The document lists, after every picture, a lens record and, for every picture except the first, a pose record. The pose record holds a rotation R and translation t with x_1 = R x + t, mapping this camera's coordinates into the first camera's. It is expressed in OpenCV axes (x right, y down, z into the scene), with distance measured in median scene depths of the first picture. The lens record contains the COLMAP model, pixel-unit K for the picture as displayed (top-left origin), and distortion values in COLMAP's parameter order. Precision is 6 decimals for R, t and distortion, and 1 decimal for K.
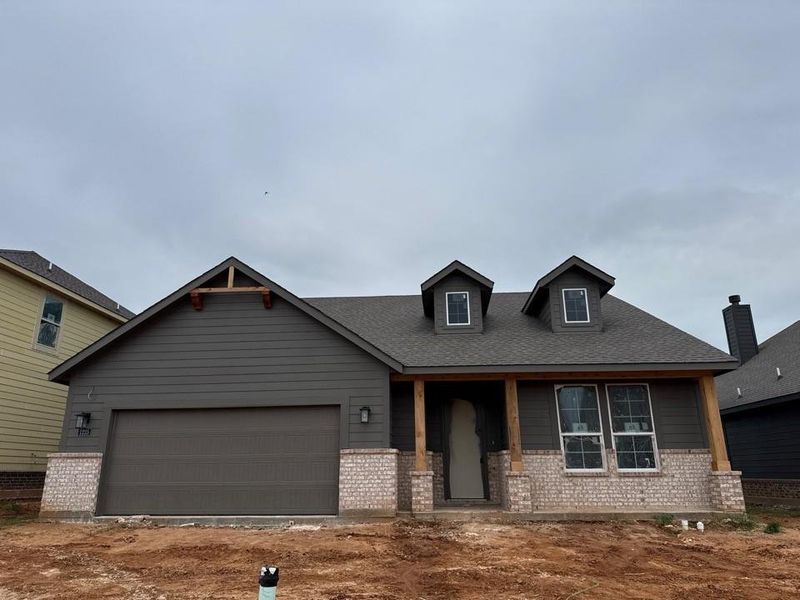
lens RADIAL K [[555.7, 0, 404.3], [0, 555.7, 300.1], [0, 0, 1]] dist [0.157276, -0.202233]
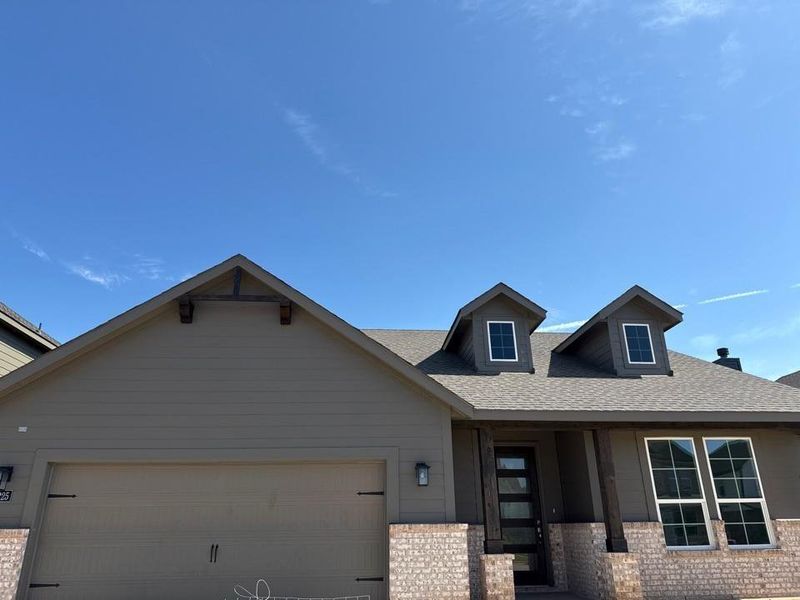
lens RADIAL K [[556.1, 0, 400.7], [0, 556.1, 316.5], [0, 0, 1]] dist [0.015620, 0.005956]
pose [[0.987641, 0.050374, 0.148416, -0.211924], [-0.040399, 0.996765, -0.069481, 0.050795], [-0.151436, 0.062626, 0.986481, 0.278704]]
